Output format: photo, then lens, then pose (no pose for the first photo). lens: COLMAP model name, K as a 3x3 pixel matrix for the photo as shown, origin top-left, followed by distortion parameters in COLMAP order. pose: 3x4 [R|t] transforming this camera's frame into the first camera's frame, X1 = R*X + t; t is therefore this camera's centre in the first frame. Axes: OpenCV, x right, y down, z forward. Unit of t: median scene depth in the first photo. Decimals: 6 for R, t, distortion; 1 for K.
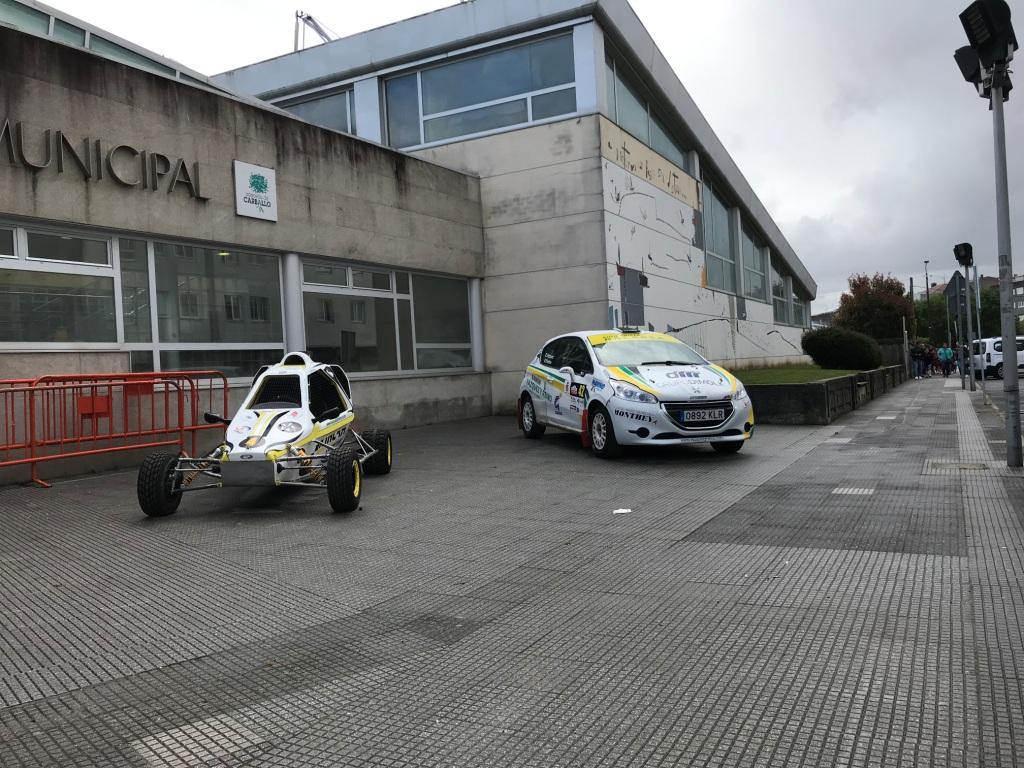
lens RADIAL K [[852.4, 0, 512.0], [0, 852.4, 384.0], [0, 0, 1]] dist [0.001314, -0.013648]
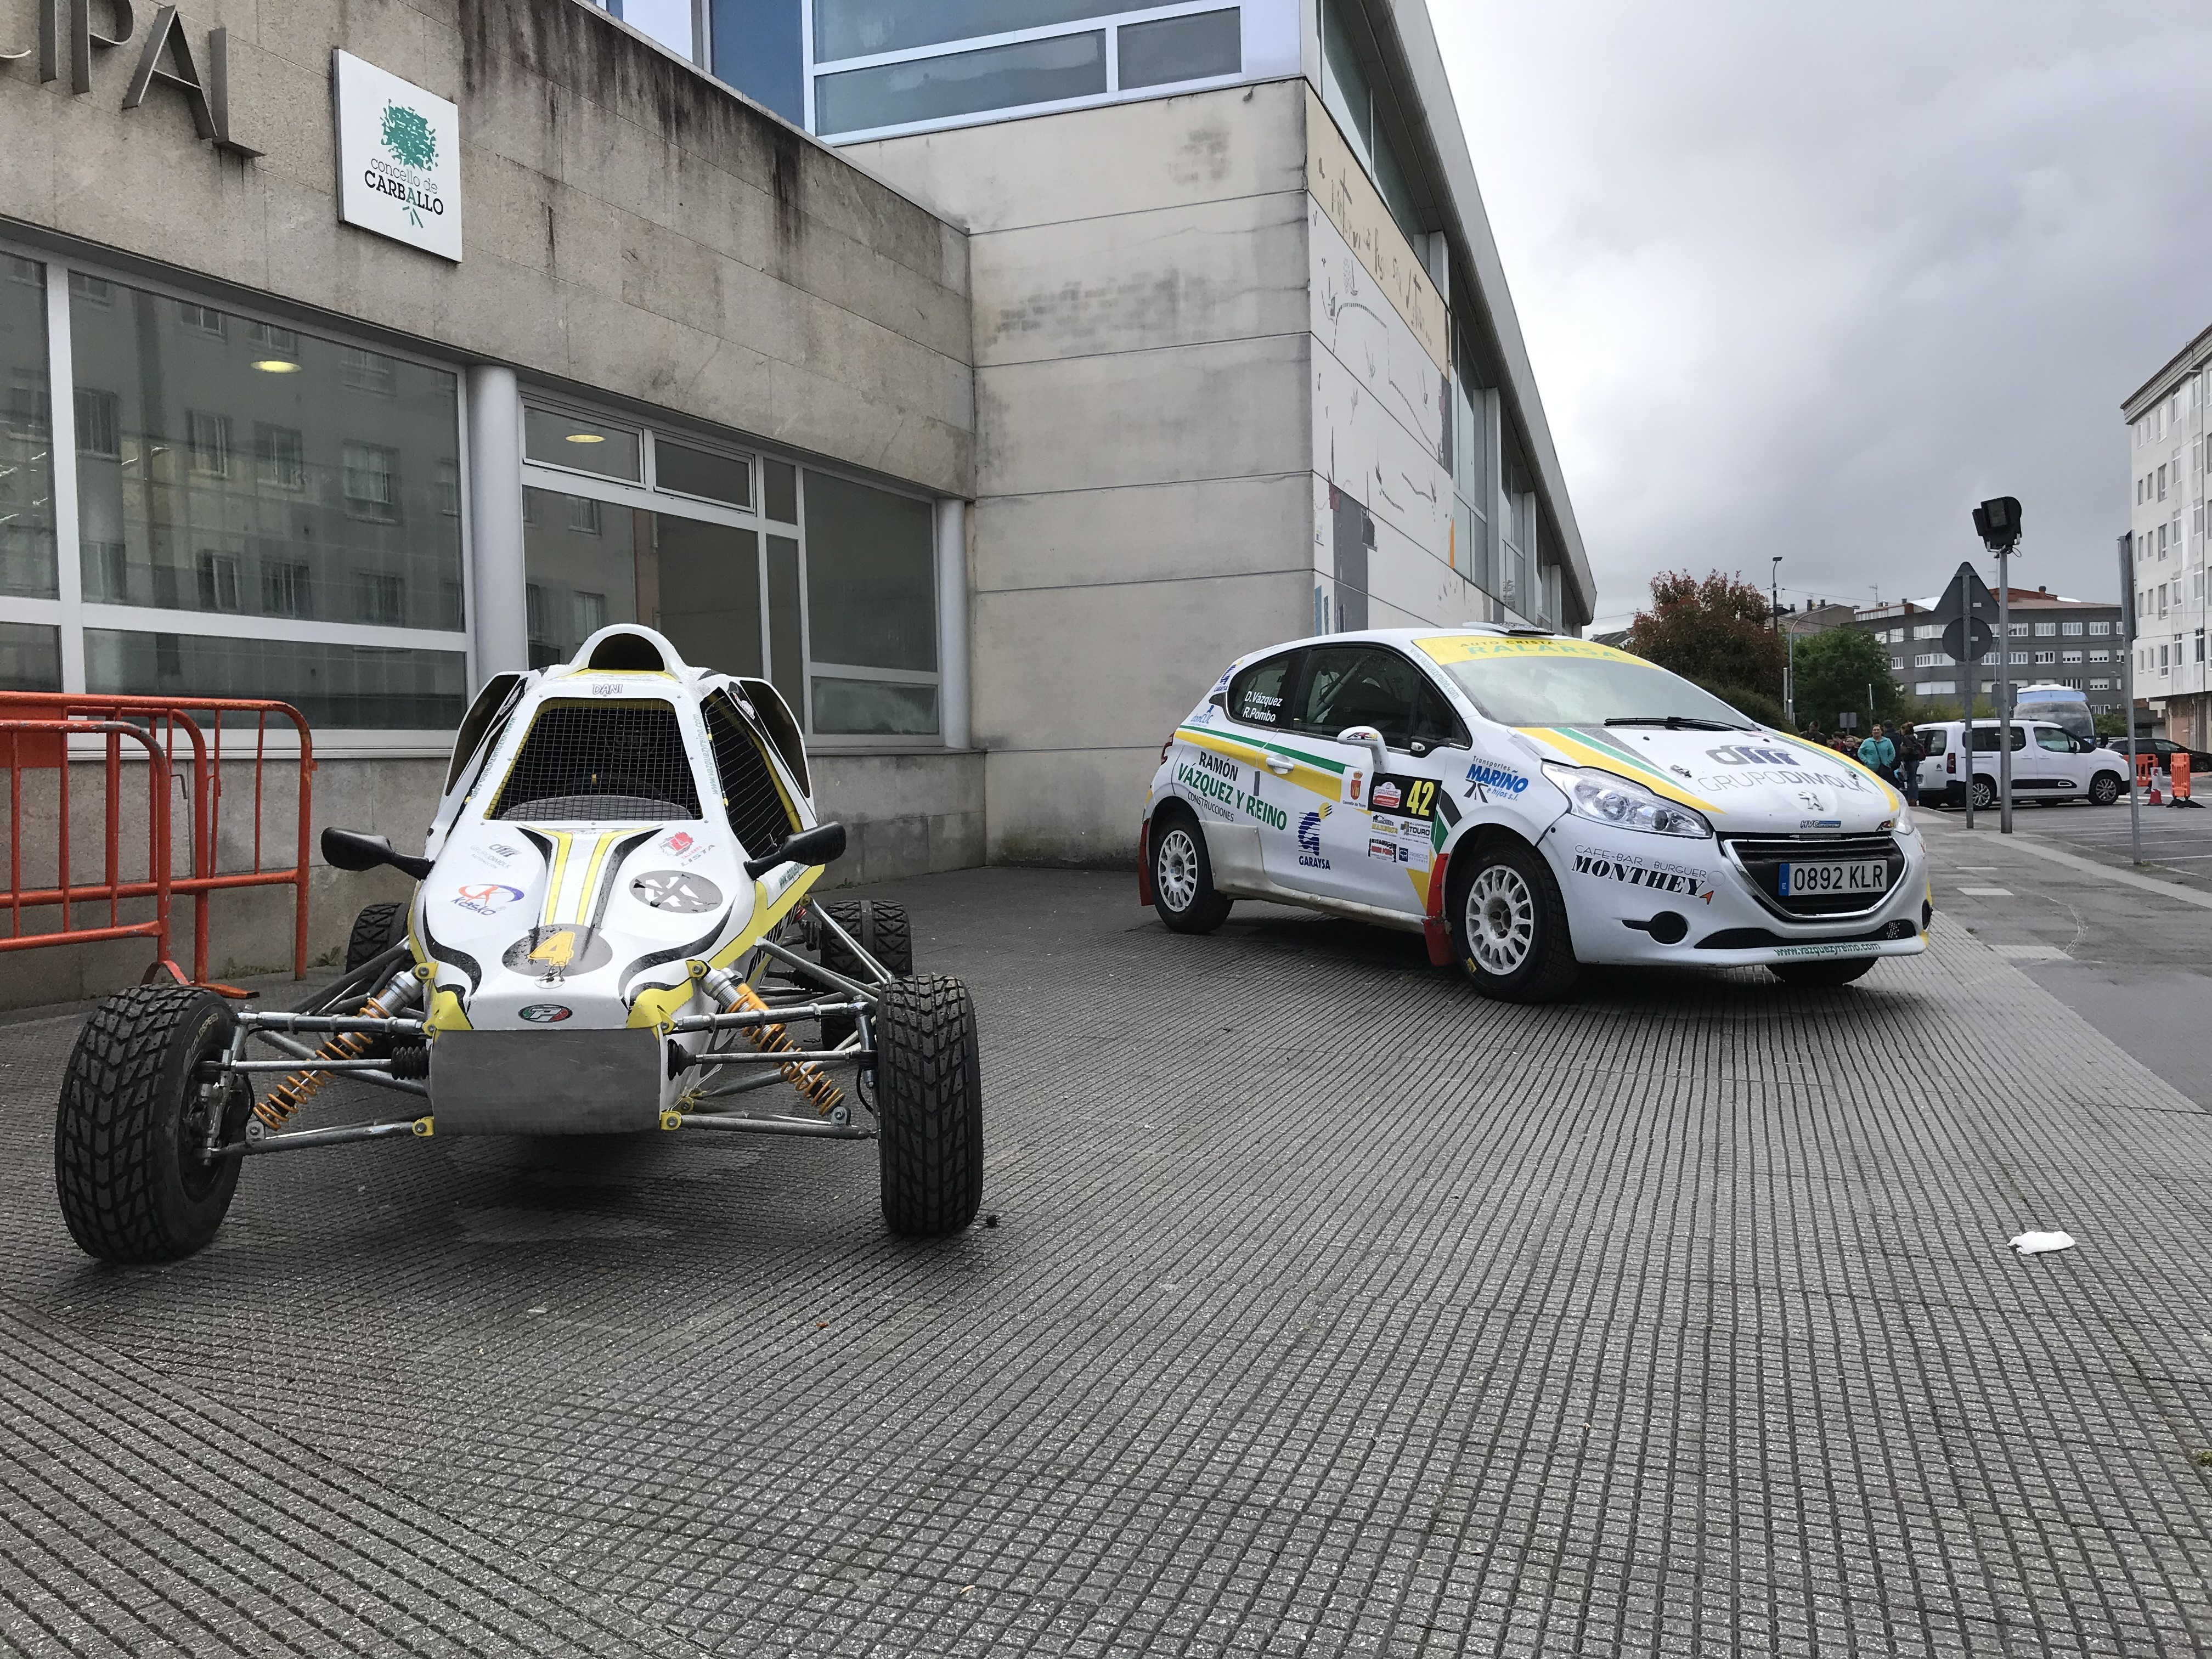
lens RADIAL K [[1841.0, 0, 1106.0], [0, 1841.0, 829.5], [0, 0, 1]] dist [-0.051545, 0.075166]
pose [[0.988047, 0.024751, 0.152156, -0.127266], [-0.026955, 0.999559, 0.012438, 0.012443], [-0.151781, -0.016391, 0.988278, 0.253241]]
